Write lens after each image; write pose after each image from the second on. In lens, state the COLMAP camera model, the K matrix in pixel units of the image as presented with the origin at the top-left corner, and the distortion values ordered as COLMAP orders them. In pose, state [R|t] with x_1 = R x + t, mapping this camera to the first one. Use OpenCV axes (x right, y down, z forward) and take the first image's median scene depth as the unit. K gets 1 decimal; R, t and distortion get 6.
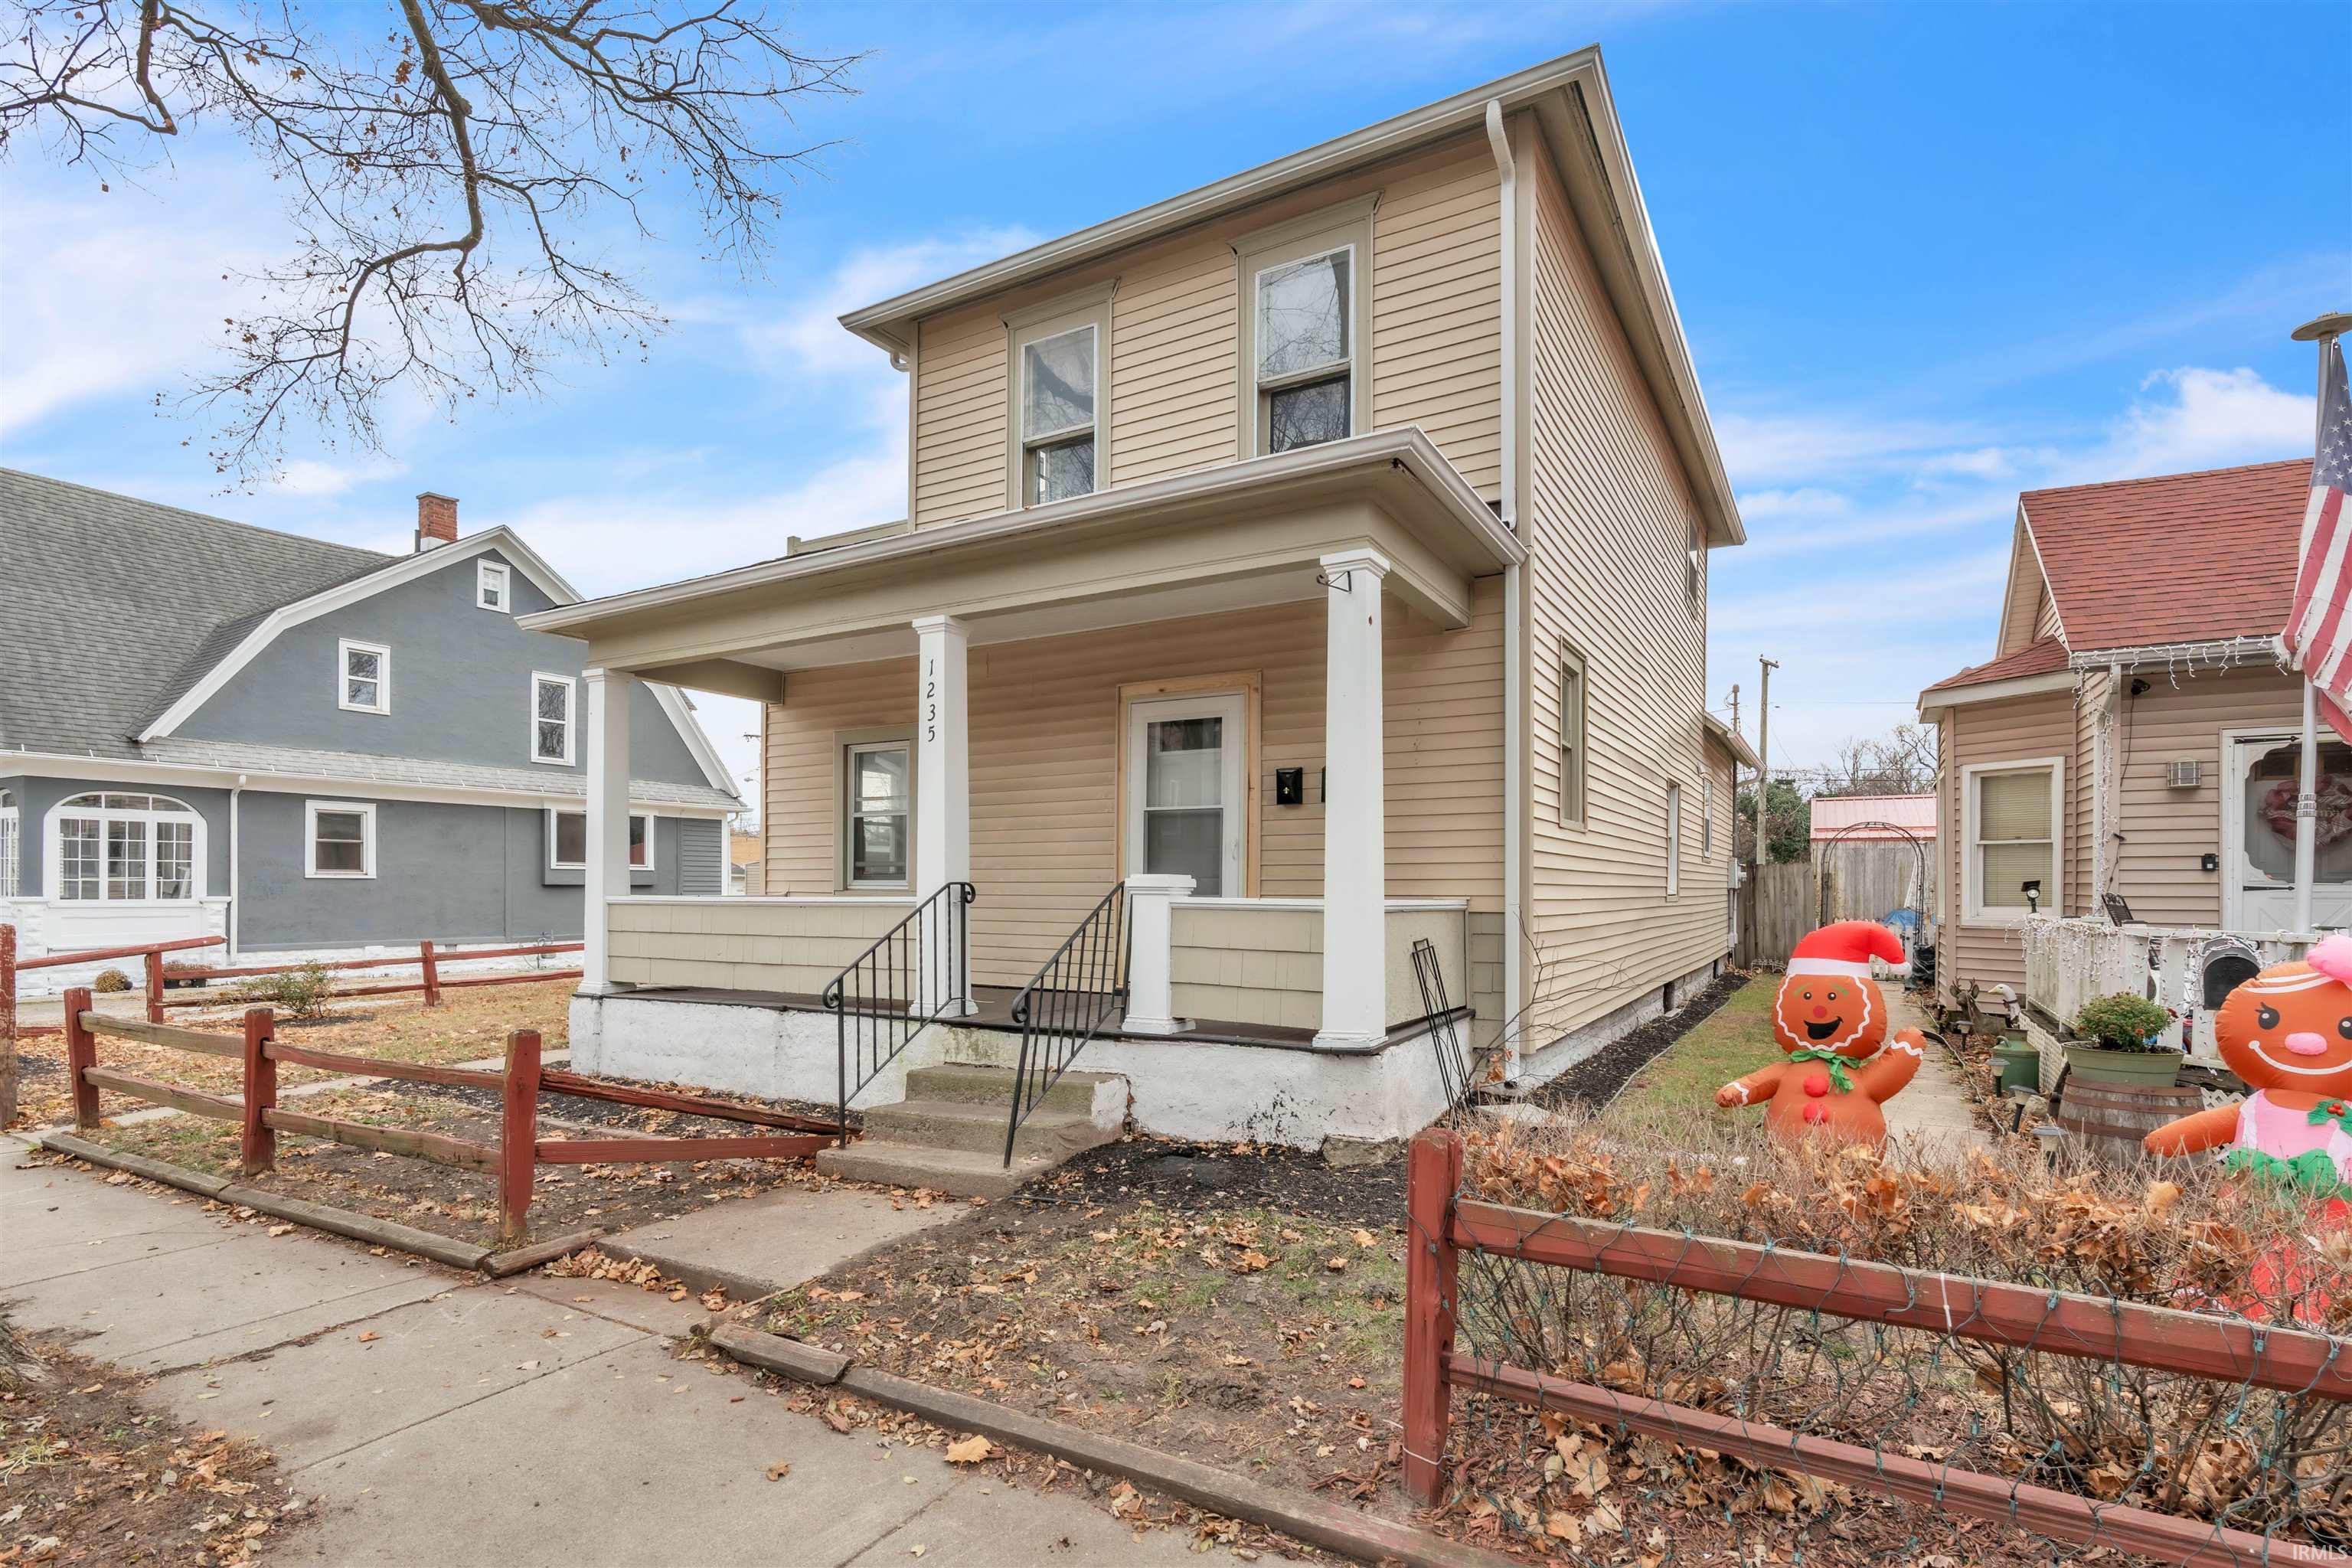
lens RADIAL K [[1139.0, 0, 1175.9], [0, 1139.0, 887.1], [0, 0, 1]] dist [-0.012644, 0.000913]
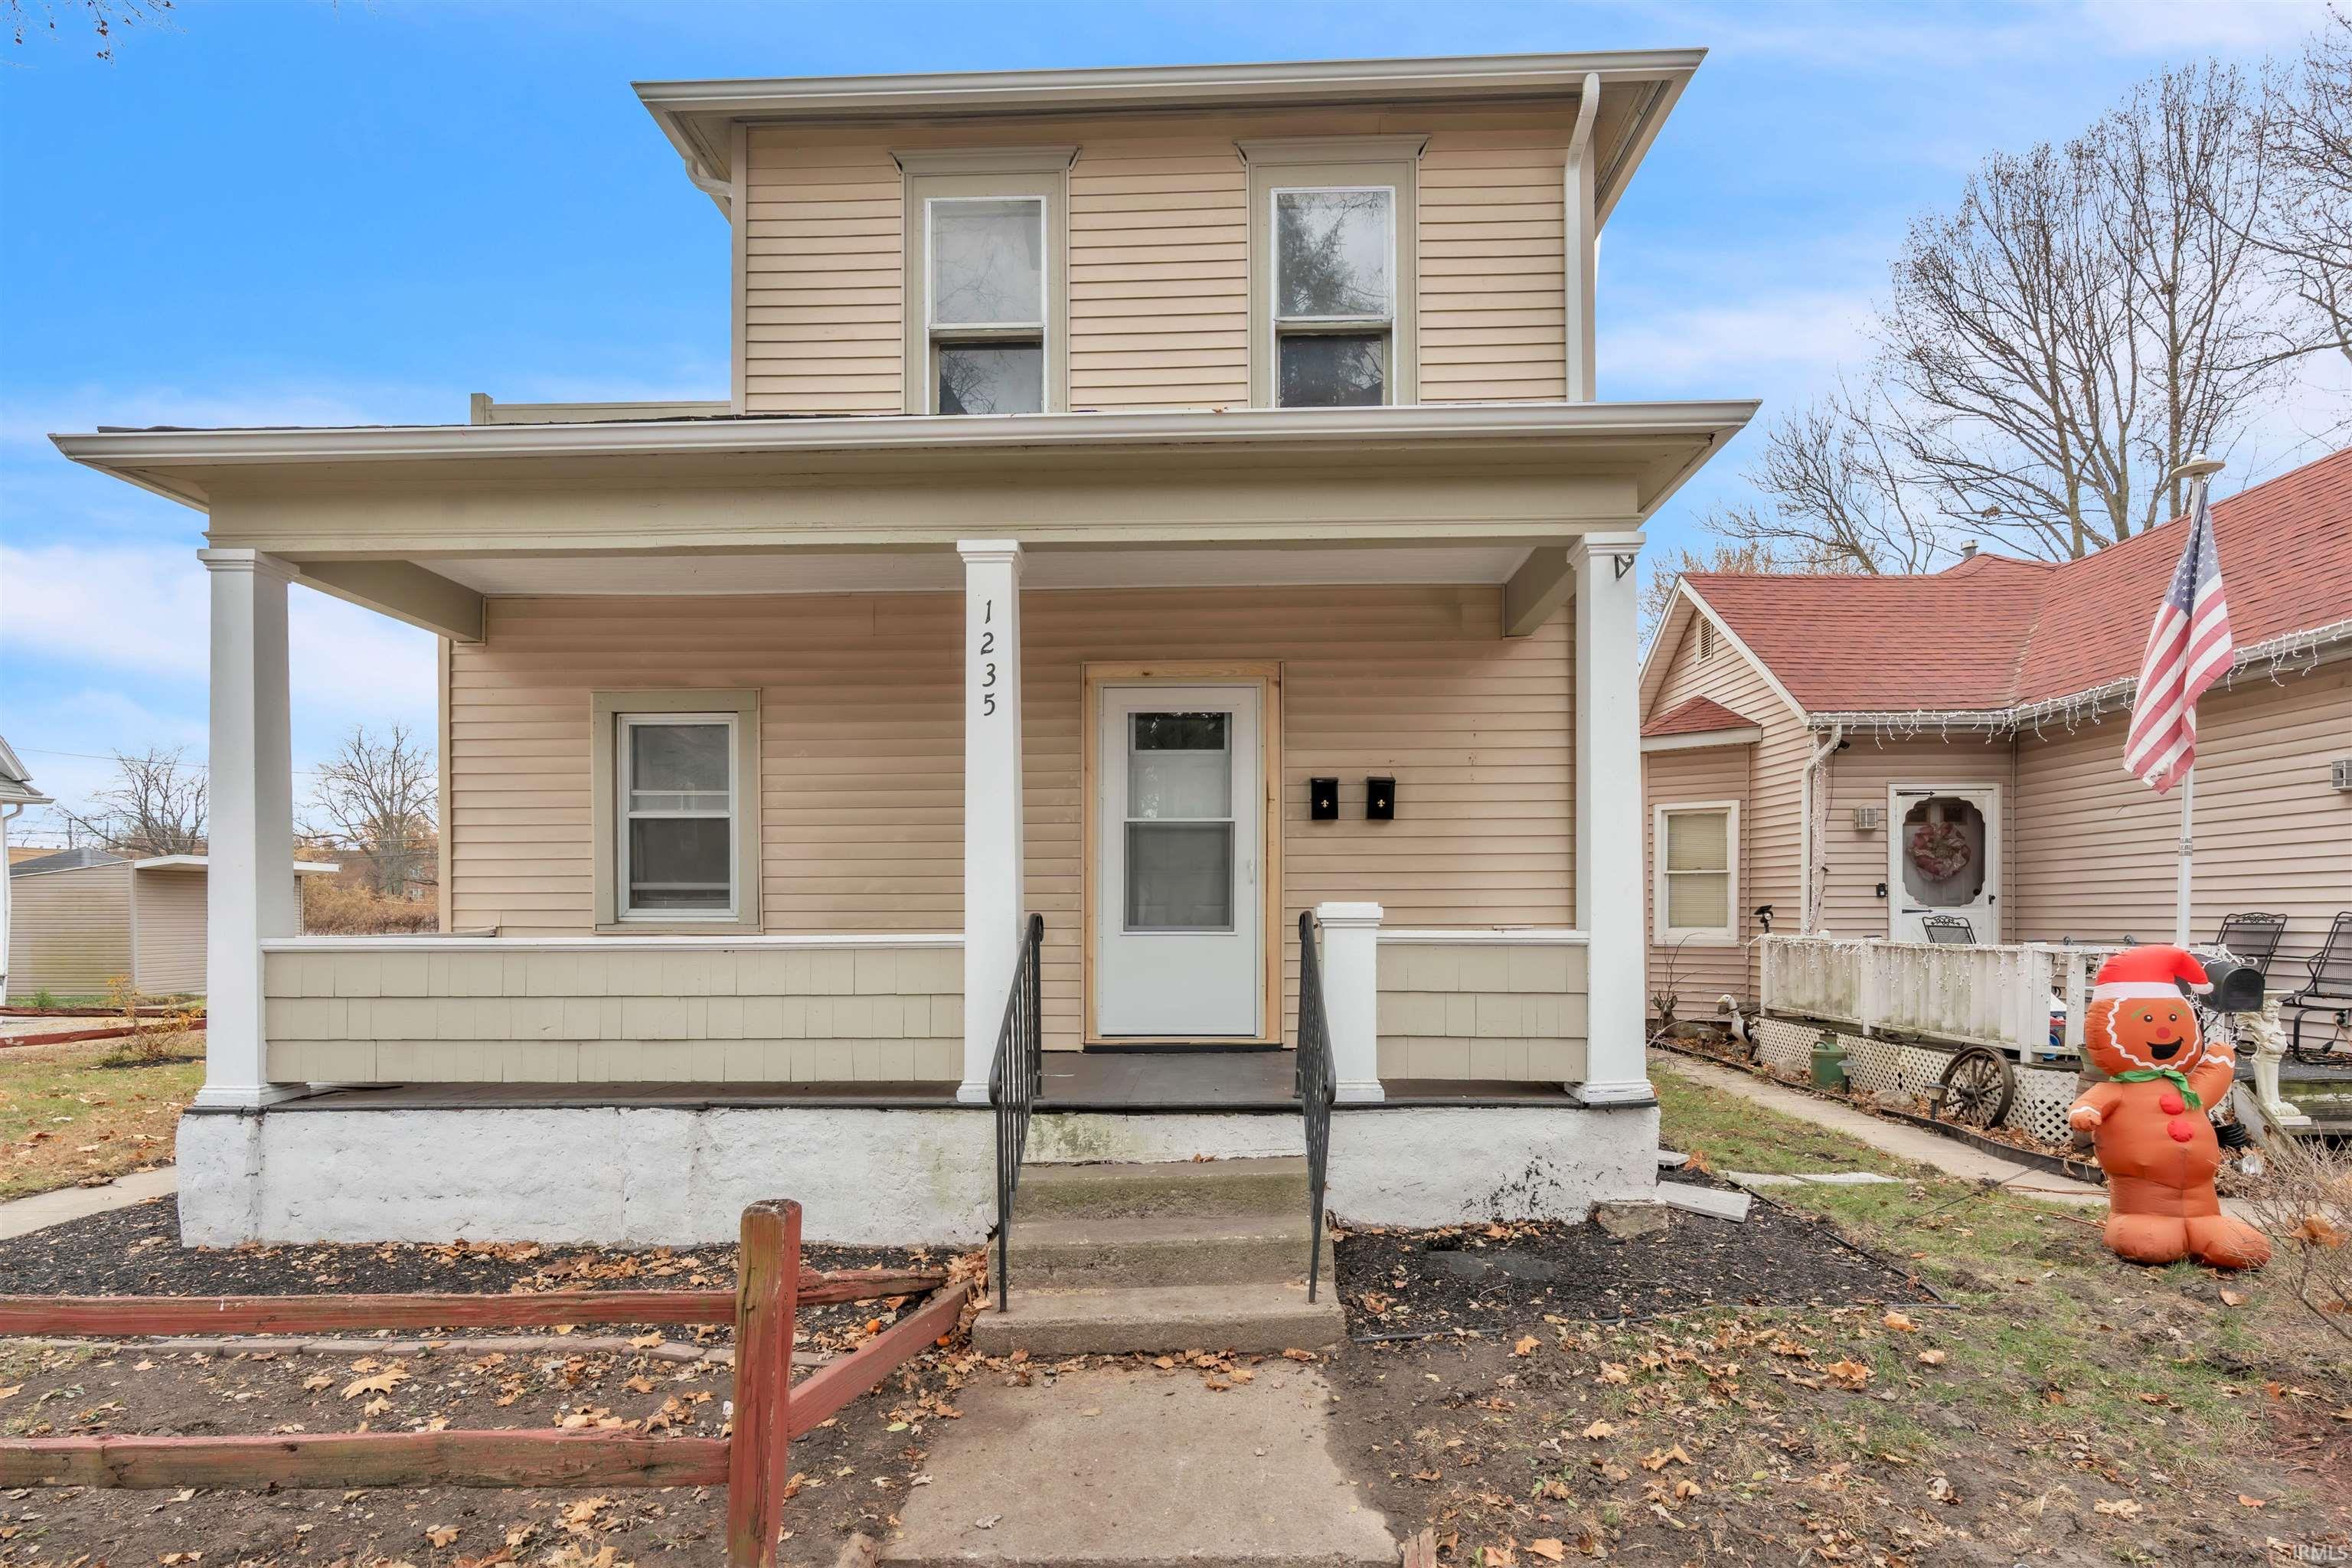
lens RADIAL K [[1180.7, 0, 1180.1], [0, 1180.7, 921.2], [0, 0, 1]] dist [-0.012767, 0.000614]
pose [[0.875656, -0.009343, 0.482846, -0.408829], [0.004914, 0.999933, 0.010438, -0.005675], [-0.482911, -0.006767, 0.875643, 0.258308]]
